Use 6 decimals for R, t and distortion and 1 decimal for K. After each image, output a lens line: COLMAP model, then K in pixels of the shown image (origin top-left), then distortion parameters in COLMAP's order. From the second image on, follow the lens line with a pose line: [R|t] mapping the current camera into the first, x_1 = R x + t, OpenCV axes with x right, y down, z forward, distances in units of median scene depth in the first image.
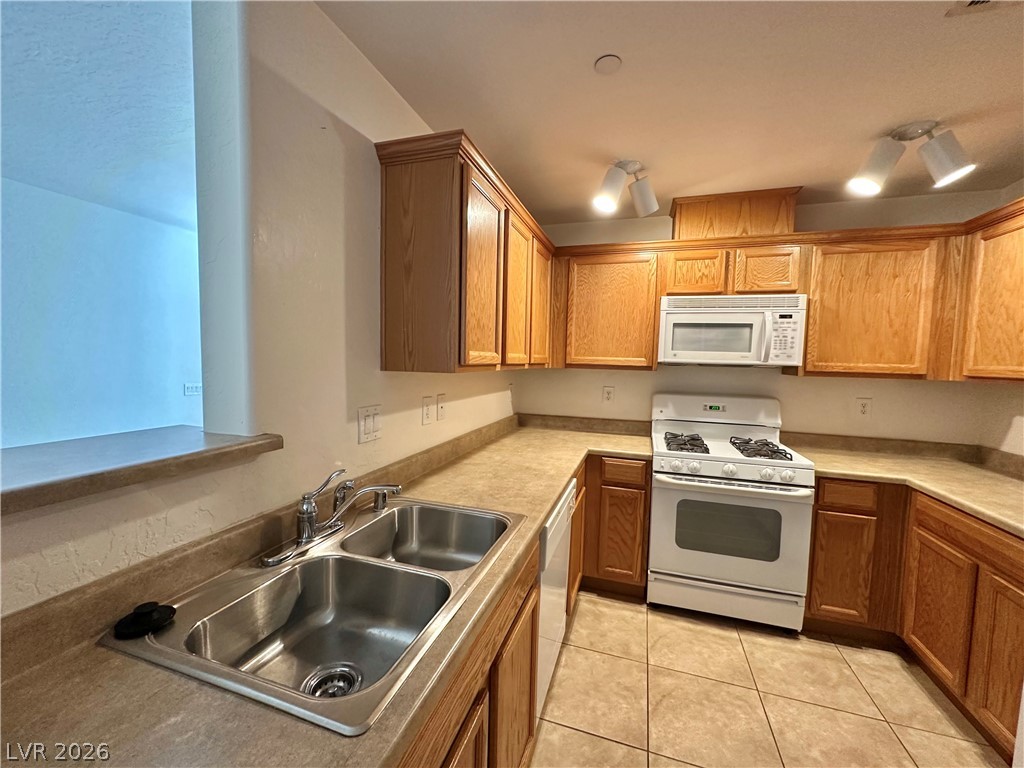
lens RADIAL K [[407.2, 0, 513.6], [0, 407.2, 383.6], [0, 0, 1]] dist [-0.002055, -0.000156]
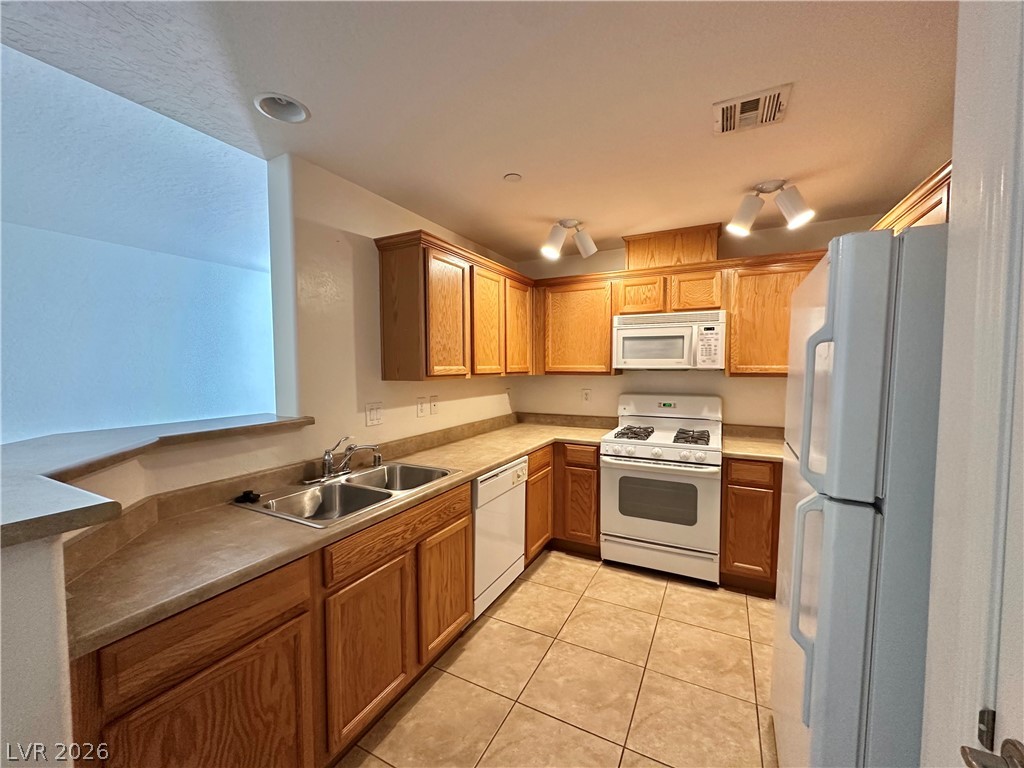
lens RADIAL K [[407.2, 0, 514.9], [0, 407.2, 384.1], [0, 0, 1]] dist [-0.002055, -0.000156]
pose [[0.986819, -0.020916, -0.160470, 0.309987], [0.018429, 0.999686, -0.016968, 0.012699], [0.160774, 0.013787, 0.986895, -0.331962]]
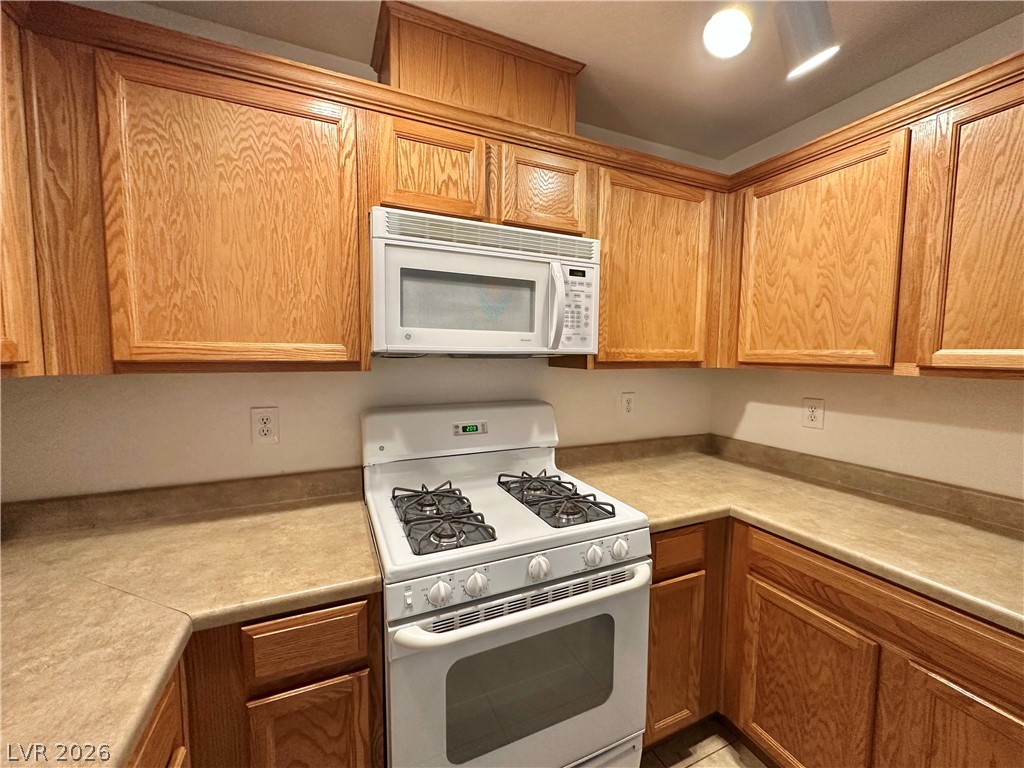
lens RADIAL K [[407.2, 0, 511.0], [0, 407.2, 383.1], [0, 0, 1]] dist [-0.002055, -0.000156]
pose [[0.747013, -0.069469, 0.661170, 0.198305], [0.051488, 0.997584, 0.046643, -0.037905], [-0.662813, -0.000801, 0.748785, 0.666723]]
